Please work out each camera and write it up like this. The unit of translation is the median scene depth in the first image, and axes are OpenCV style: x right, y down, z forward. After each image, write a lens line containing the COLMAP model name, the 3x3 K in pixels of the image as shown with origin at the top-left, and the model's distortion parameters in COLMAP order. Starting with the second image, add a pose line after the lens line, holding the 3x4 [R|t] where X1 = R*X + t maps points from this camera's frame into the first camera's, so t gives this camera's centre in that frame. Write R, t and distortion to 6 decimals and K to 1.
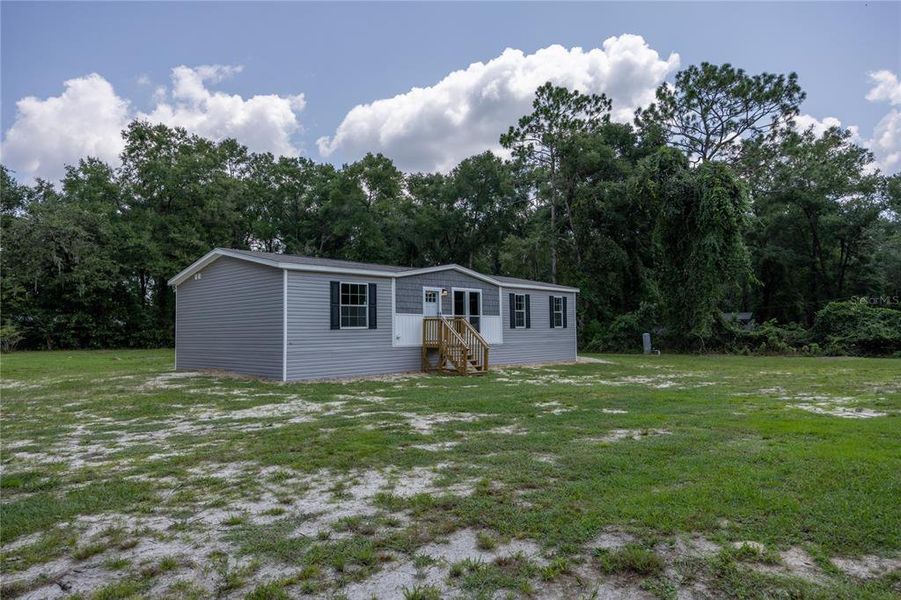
lens RADIAL K [[536.2, 0, 450.3], [0, 536.2, 318.2], [0, 0, 1]] dist [-0.001596, 0.000781]
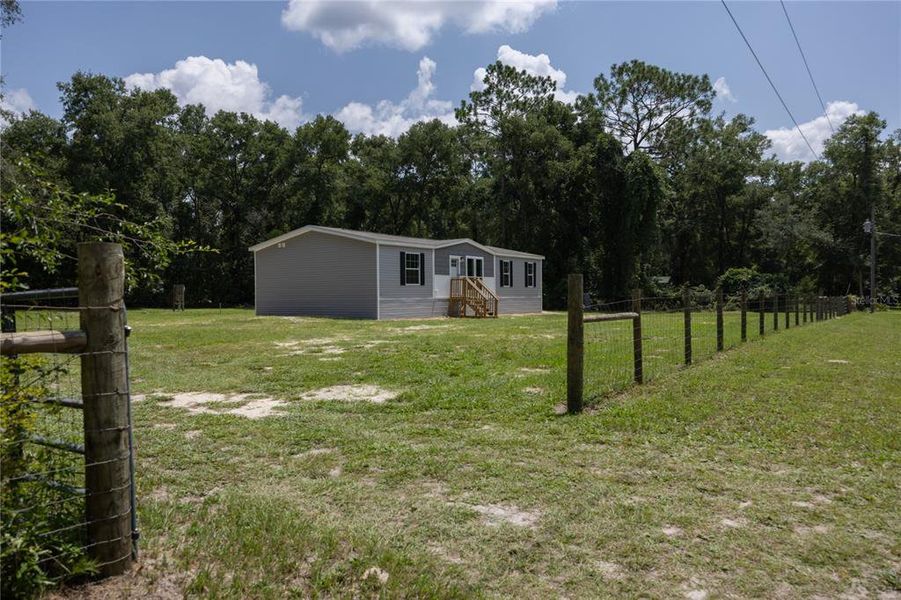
lens RADIAL K [[641.4, 0, 450.5], [0, 641.4, 300.0], [0, 0, 1]] dist [-0.004601, -0.000958]
pose [[0.985014, -0.000133, 0.172472, -0.156320], [-0.004071, 0.999703, 0.024025, 0.007776], [-0.172424, -0.024367, 0.984721, -0.300112]]
